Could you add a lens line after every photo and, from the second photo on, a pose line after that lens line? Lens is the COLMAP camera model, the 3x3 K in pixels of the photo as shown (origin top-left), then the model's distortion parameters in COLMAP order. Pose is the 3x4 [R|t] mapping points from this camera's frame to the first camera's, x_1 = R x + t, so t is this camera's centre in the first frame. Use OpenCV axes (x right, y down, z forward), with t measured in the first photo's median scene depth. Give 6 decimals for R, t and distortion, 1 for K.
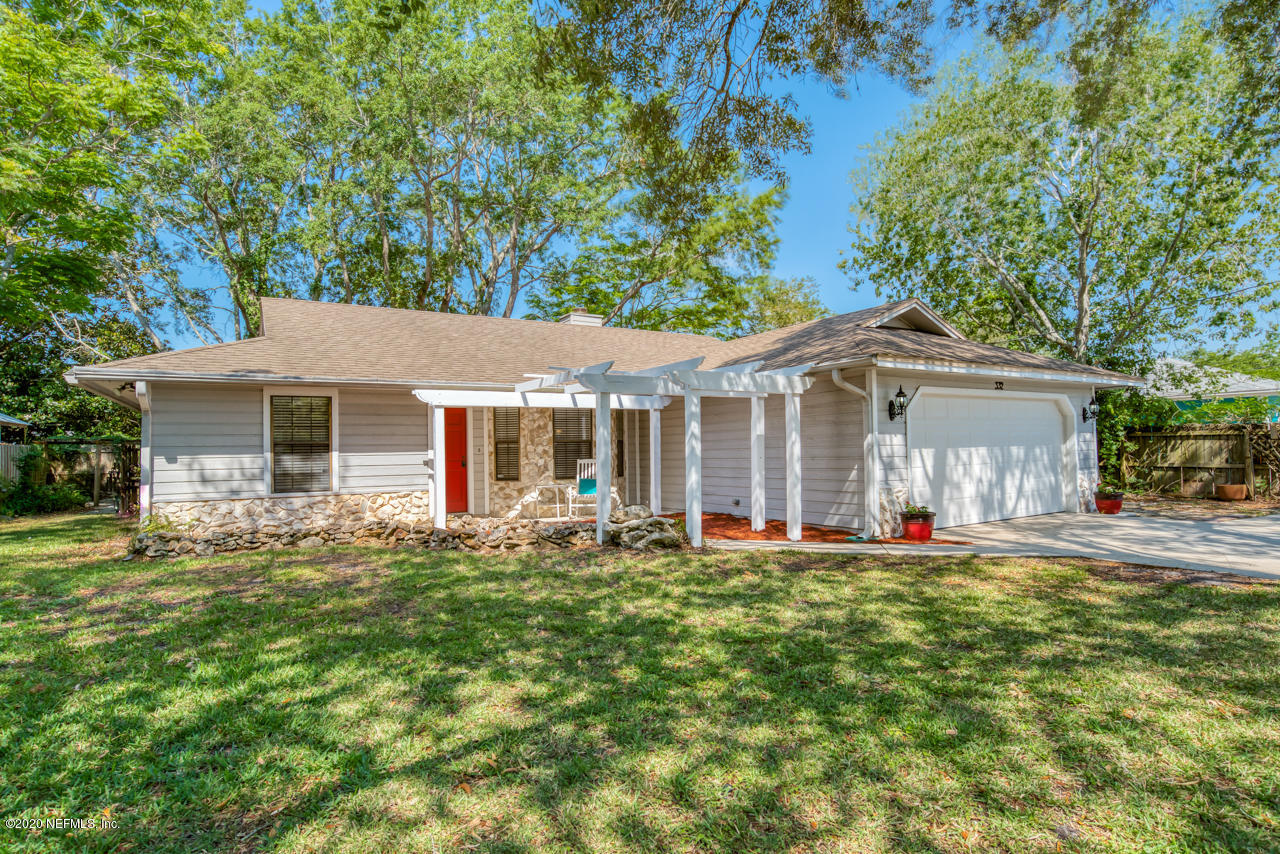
lens RADIAL K [[738.1, 0, 644.5], [0, 738.1, 425.3], [0, 0, 1]] dist [-0.007681, 0.006294]
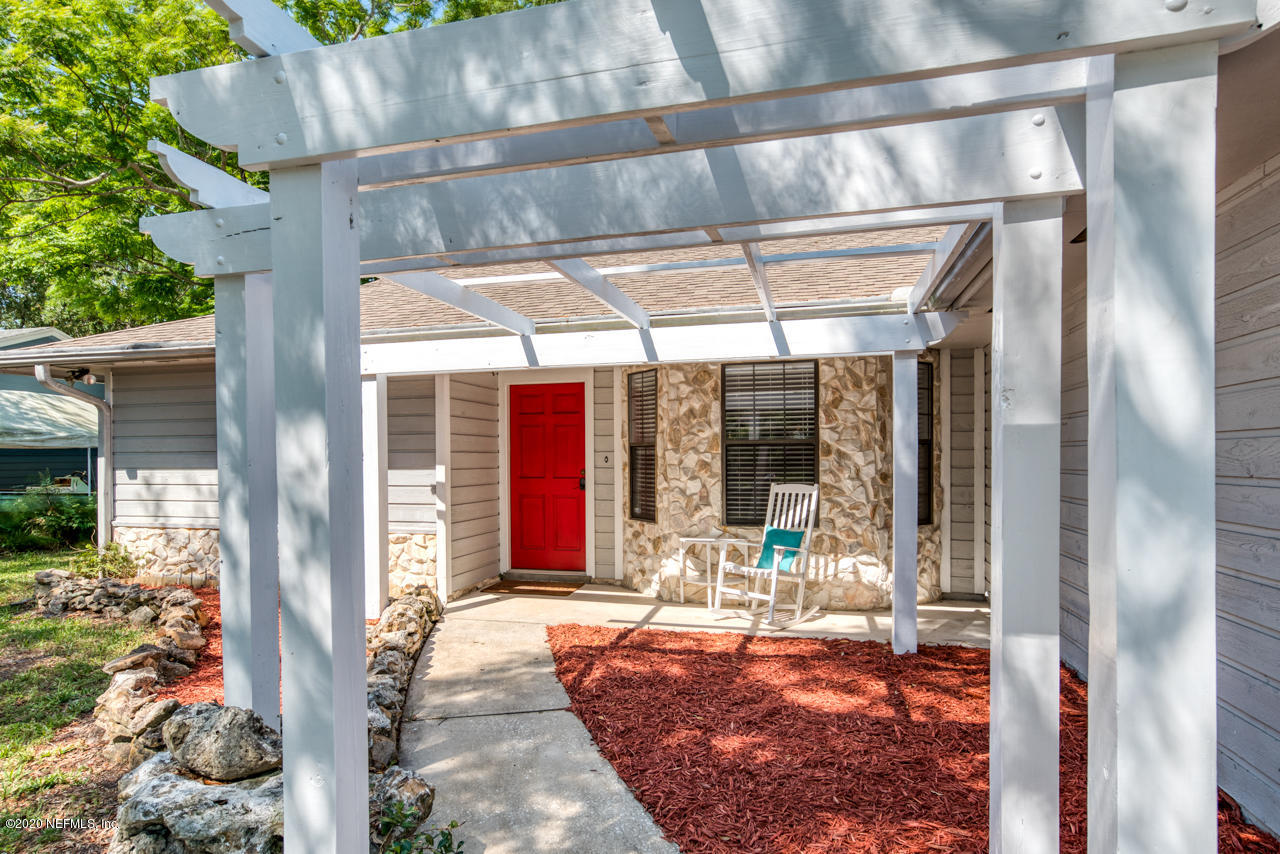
lens RADIAL K [[738.1, 0, 623.1], [0, 738.1, 470.6], [0, 0, 1]] dist [-0.007681, 0.006294]
pose [[0.682244, 0.027788, -0.730597, 0.205685], [0.020436, 0.998162, 0.057048, 0.012850], [0.730839, -0.053851, 0.680422, 0.742488]]
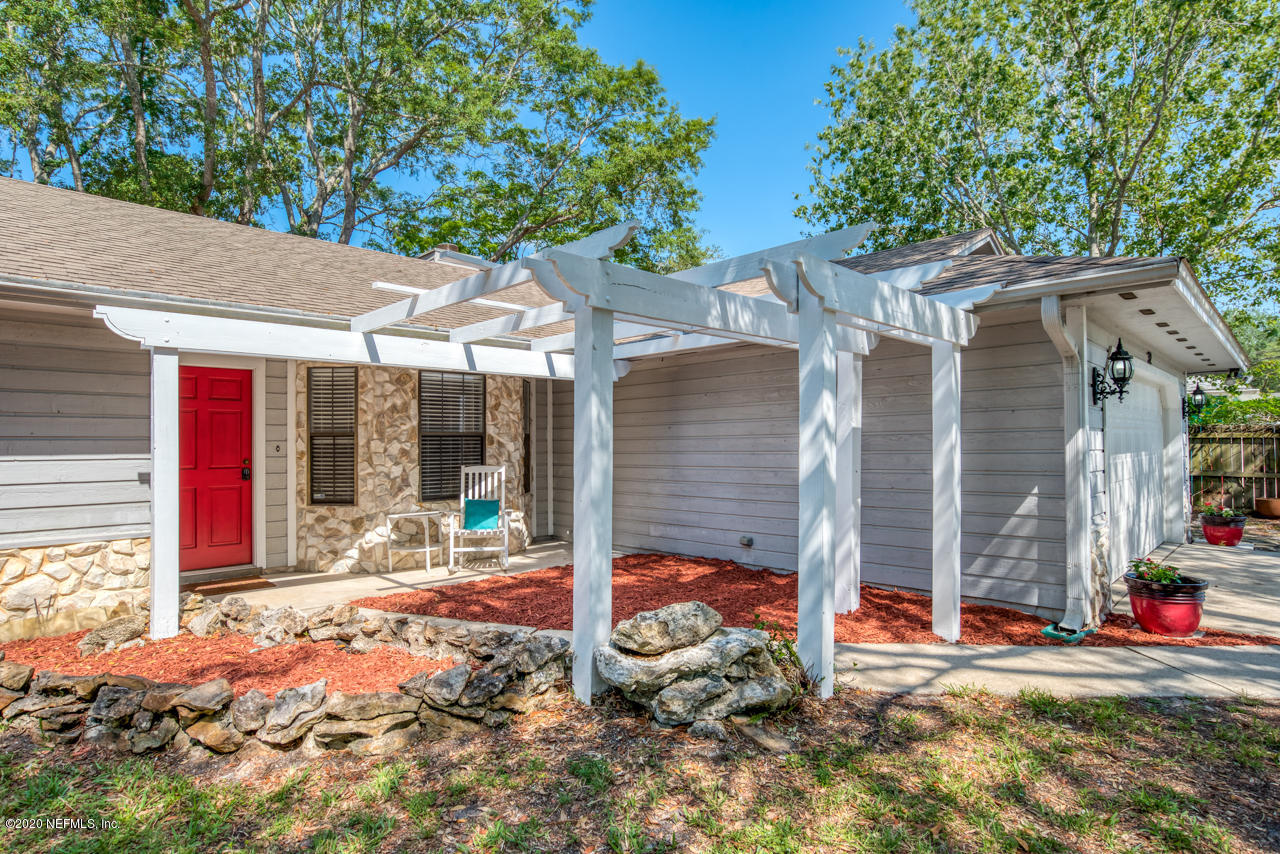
lens RADIAL K [[678.7, 0, 631.9], [0, 678.7, 428.1], [0, 0, 1]] dist [-0.024995, 0.011992]
pose [[0.973767, 0.016182, 0.226970, -0.096132], [-0.018249, 0.999809, 0.007012, 0.011769], [-0.226813, -0.010970, 0.973877, 0.529121]]
